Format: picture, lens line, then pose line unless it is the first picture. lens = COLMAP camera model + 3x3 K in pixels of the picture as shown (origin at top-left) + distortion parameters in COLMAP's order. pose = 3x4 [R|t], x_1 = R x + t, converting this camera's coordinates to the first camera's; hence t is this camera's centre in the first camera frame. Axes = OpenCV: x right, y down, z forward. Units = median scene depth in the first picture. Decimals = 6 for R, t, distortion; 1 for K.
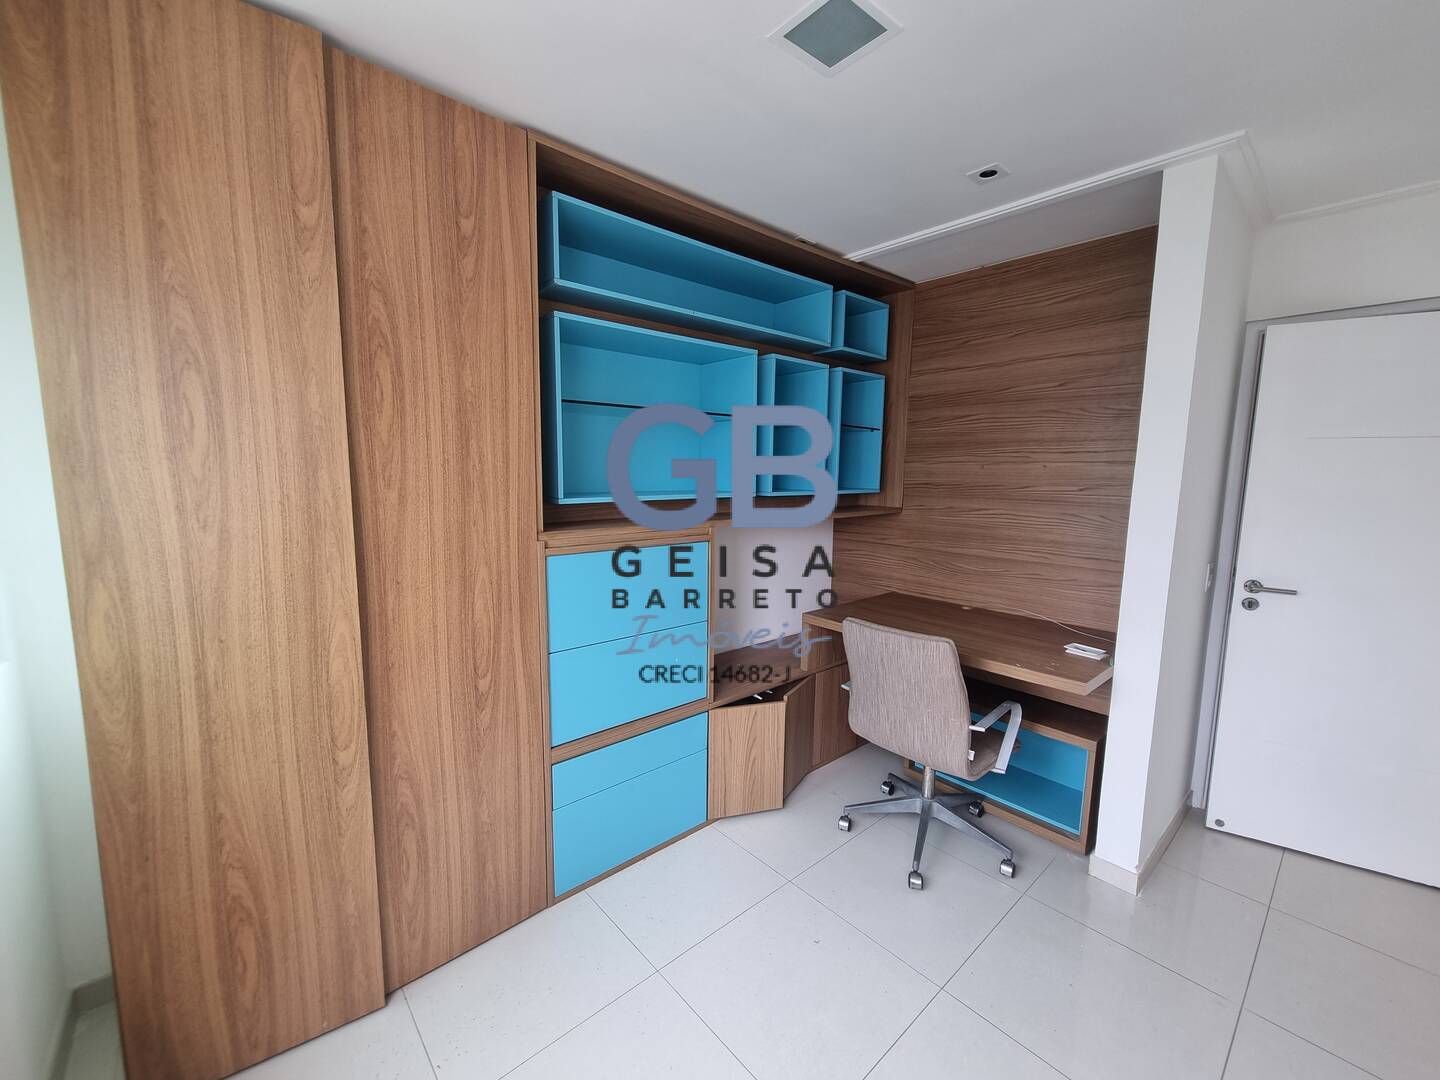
lens RADIAL K [[580.3, 0, 720.0], [0, 580.3, 540.0], [0, 0, 1]] dist [-0.001403, -0.000205]
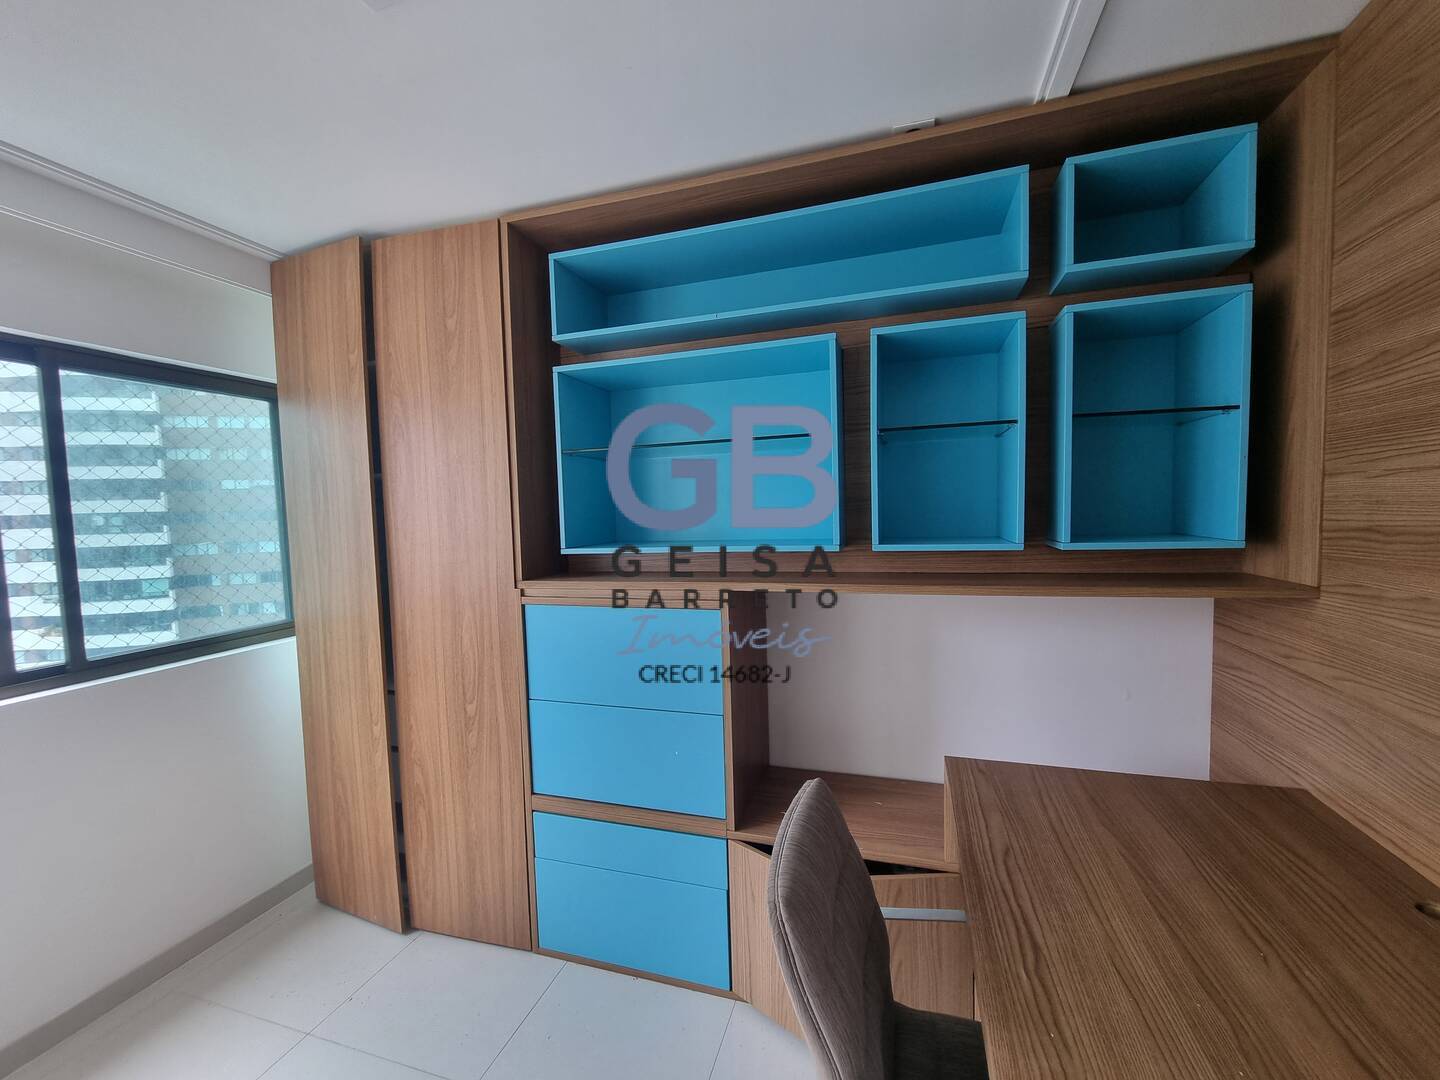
lens RADIAL K [[586.5, 0, 718.1], [0, 586.5, 543.9], [0, 0, 1]] dist [0.002111, -0.003515]
pose [[0.516155, 0.021439, -0.856227, 0.805626], [-0.070580, 0.997351, -0.017575, -0.088257], [0.853582, 0.069504, 0.516301, 0.772018]]
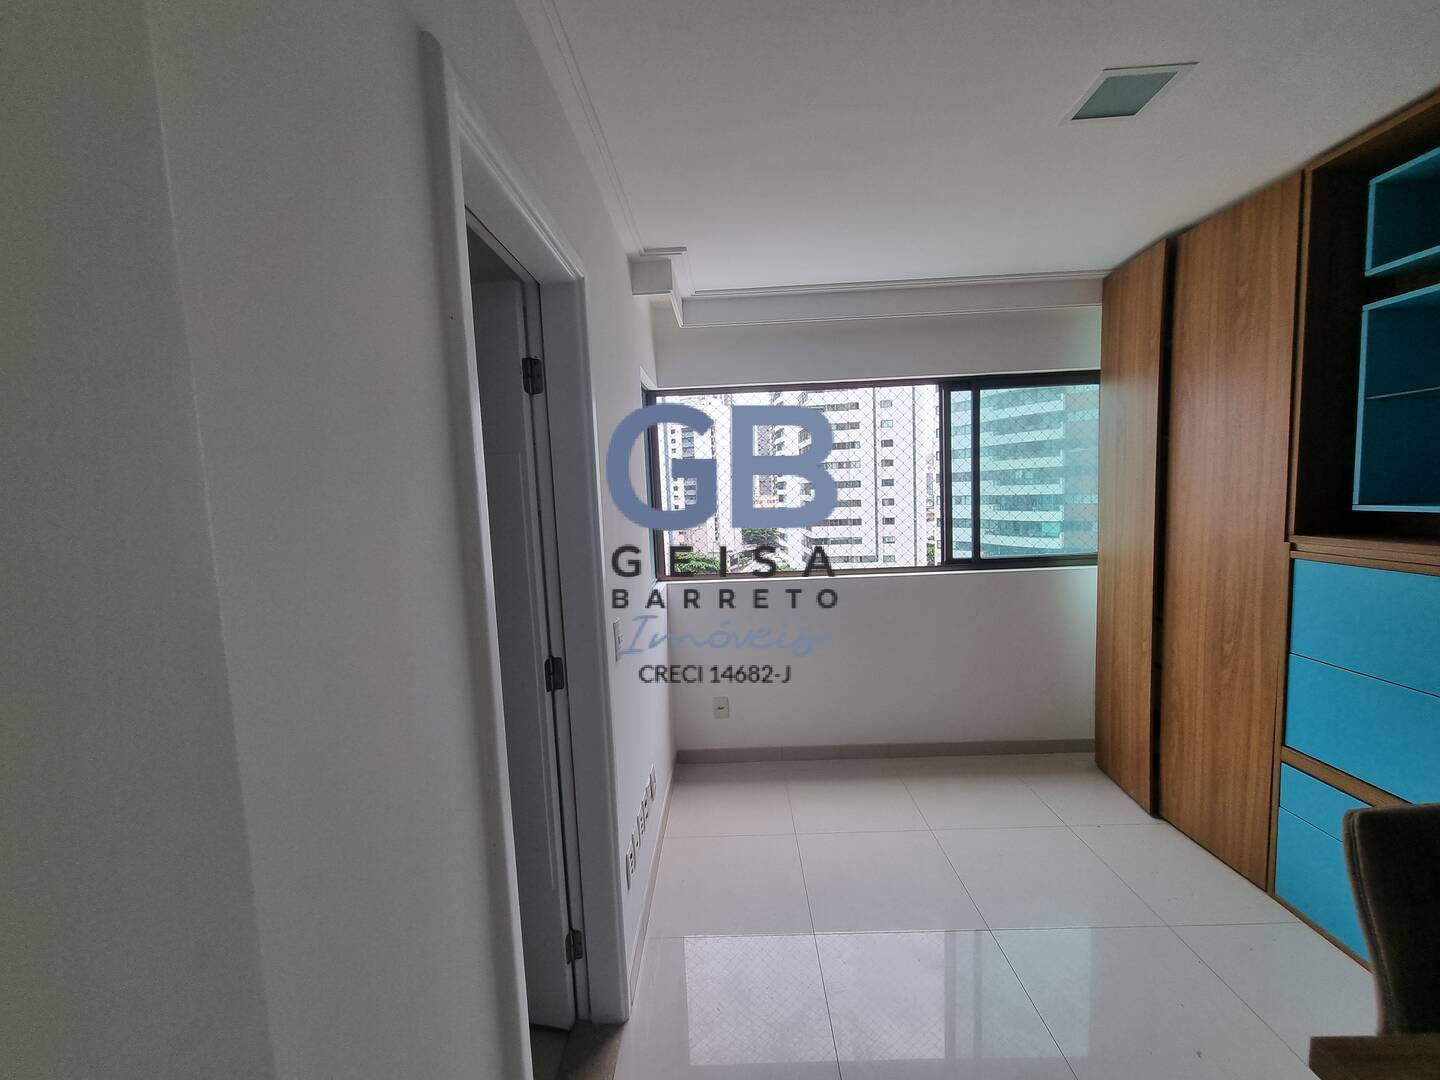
lens RADIAL K [[586.5, 0, 718.1], [0, 586.5, 543.9], [0, 0, 1]] dist [0.002111, -0.003515]
pose [[-0.677376, 0.078033, -0.731487, 1.212299], [-0.061465, 0.984878, 0.161982, -0.107723], [0.733065, 0.154683, -0.662336, 0.967250]]
